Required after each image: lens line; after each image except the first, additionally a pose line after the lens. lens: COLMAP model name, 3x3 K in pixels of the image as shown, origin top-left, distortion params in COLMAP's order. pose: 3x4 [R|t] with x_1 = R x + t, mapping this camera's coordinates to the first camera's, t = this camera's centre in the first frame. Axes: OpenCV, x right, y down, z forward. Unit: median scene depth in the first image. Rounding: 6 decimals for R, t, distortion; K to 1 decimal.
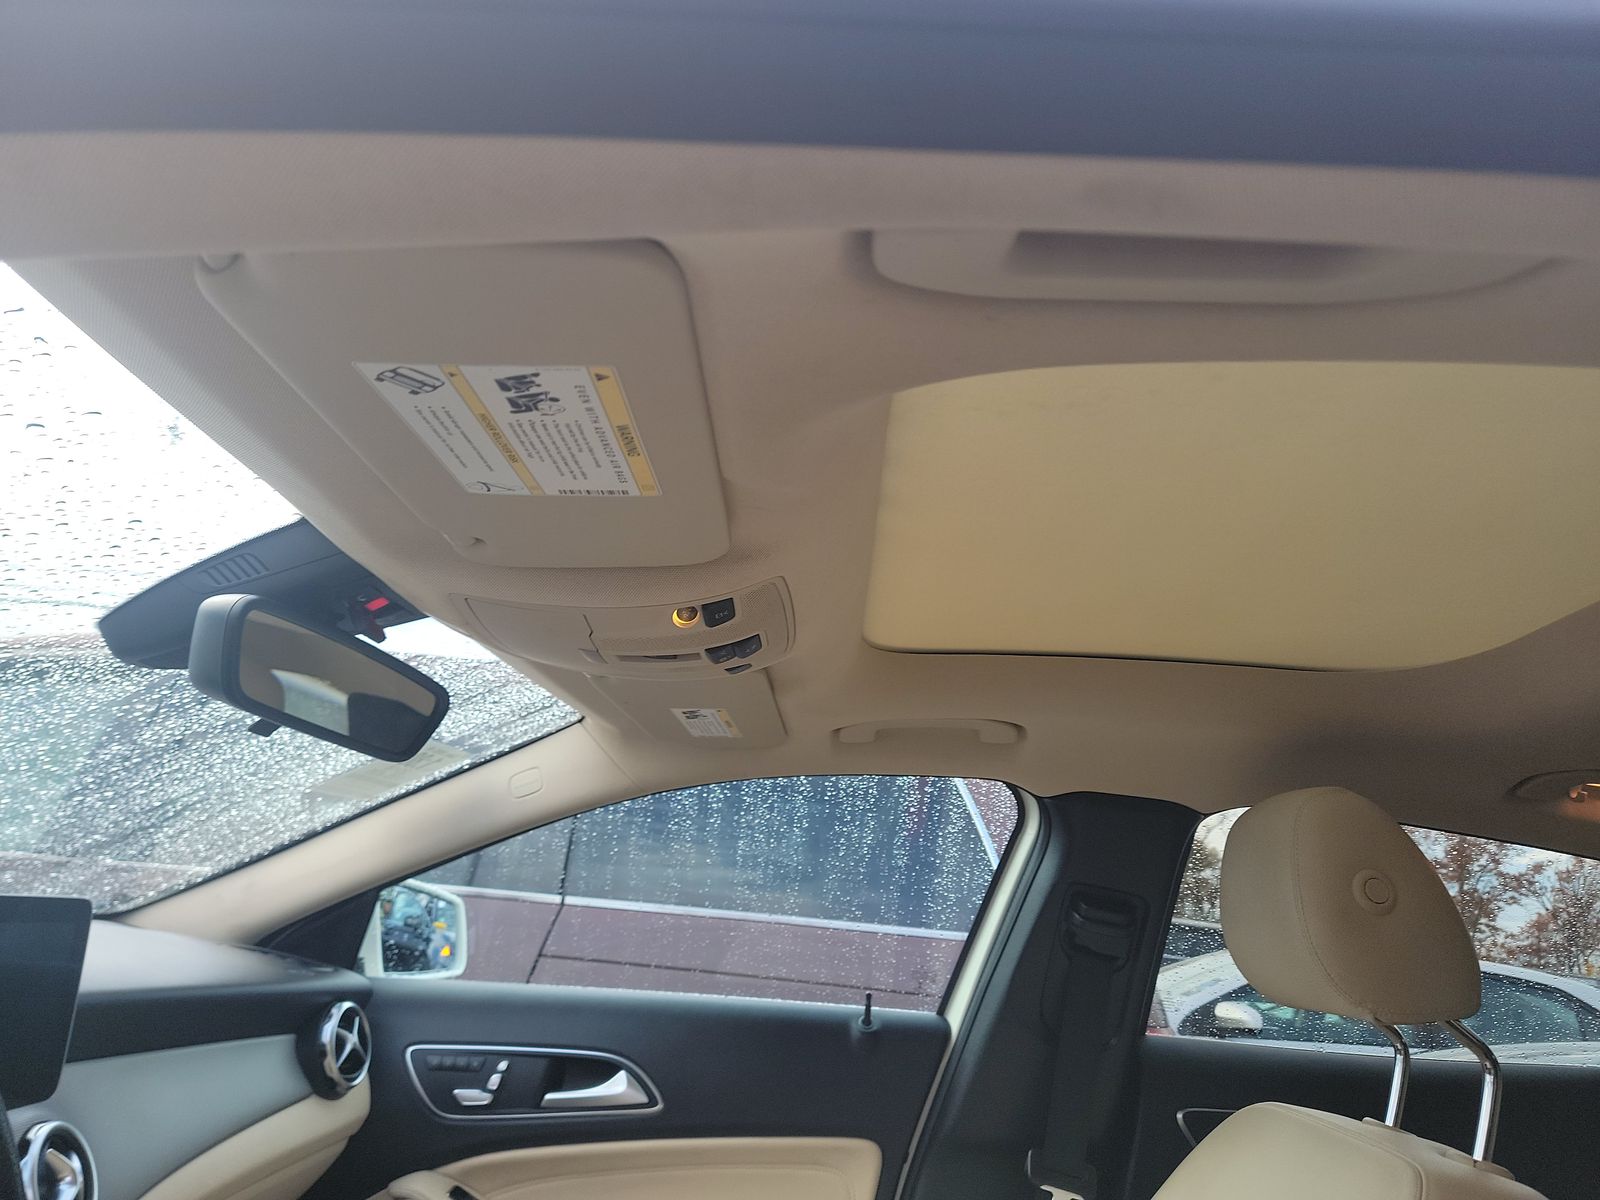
lens RADIAL K [[1122.9, 0, 798.9], [0, 1122.9, 598.5], [0, 0, 1]] dist [0.076883, -0.087659]
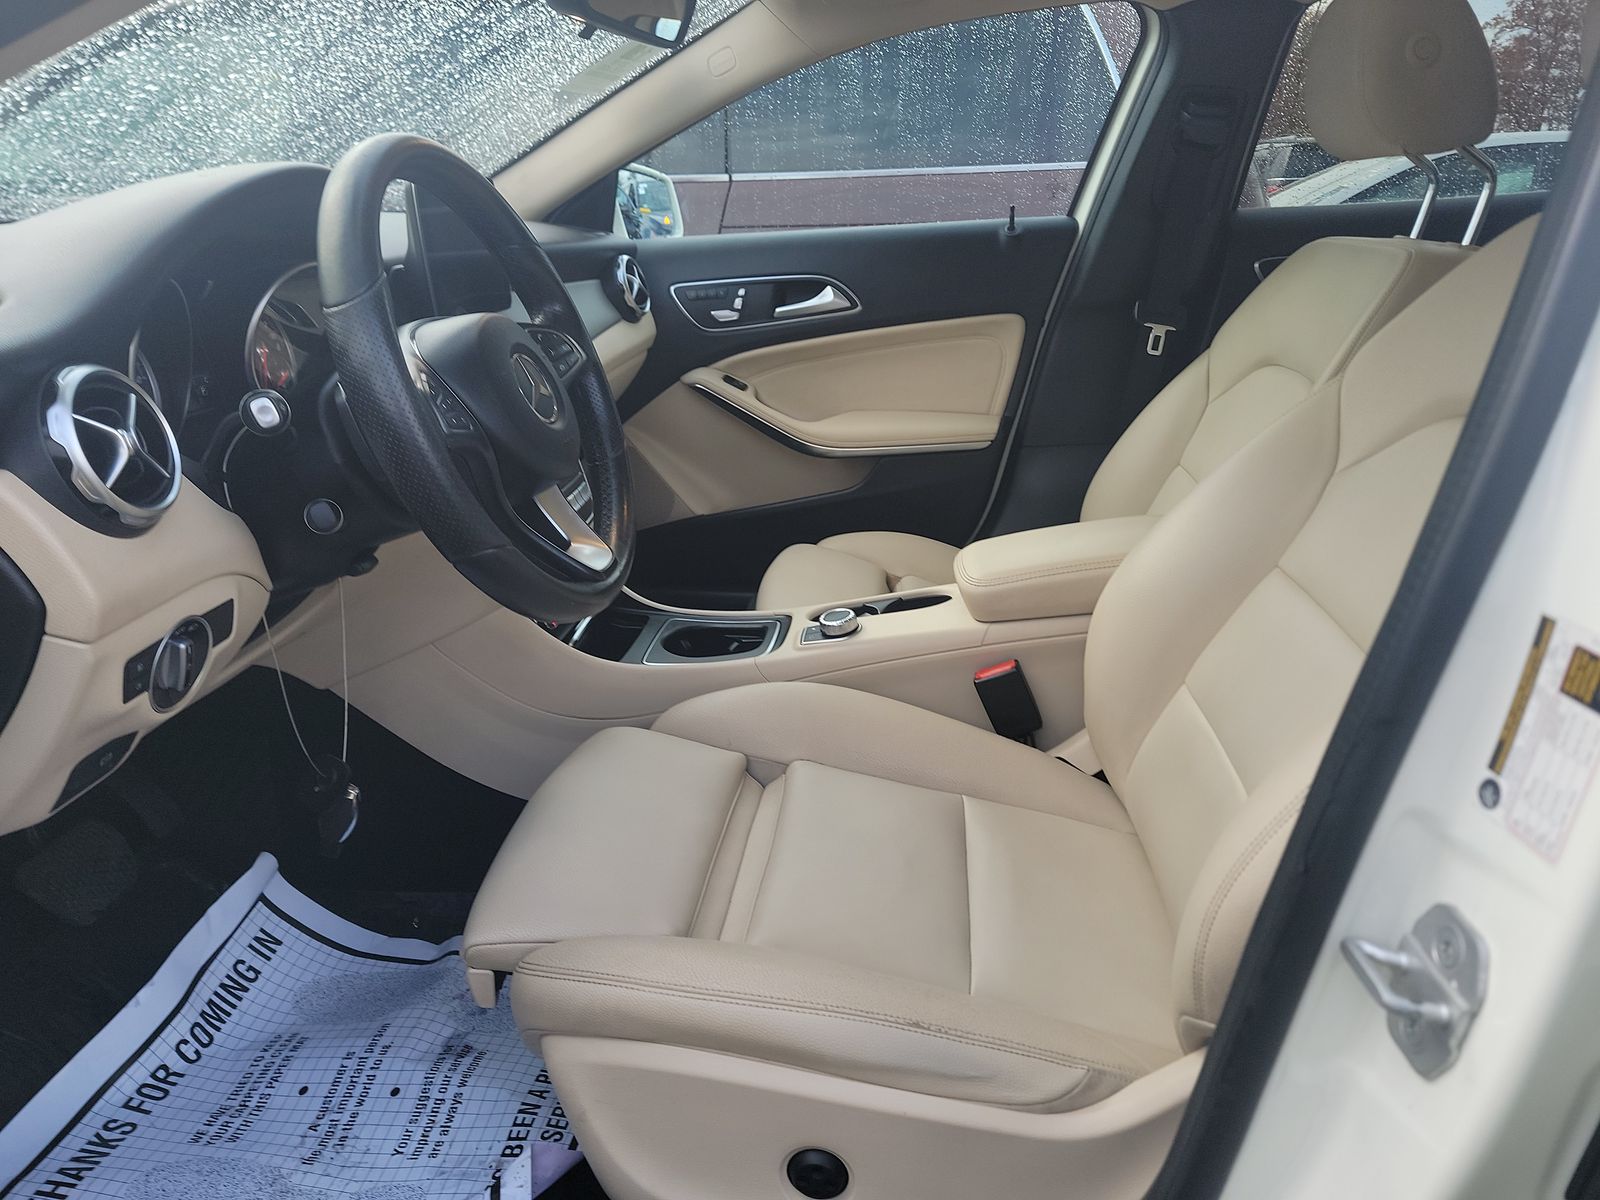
lens RADIAL K [[1122.9, 0, 798.9], [0, 1122.9, 598.5], [0, 0, 1]] dist [0.076883, -0.087659]
pose [[0.989694, -0.083589, -0.116271, -0.065506], [0.135068, 0.814616, 0.564054, -0.042883], [0.047567, -0.573945, 0.817511, -0.308642]]
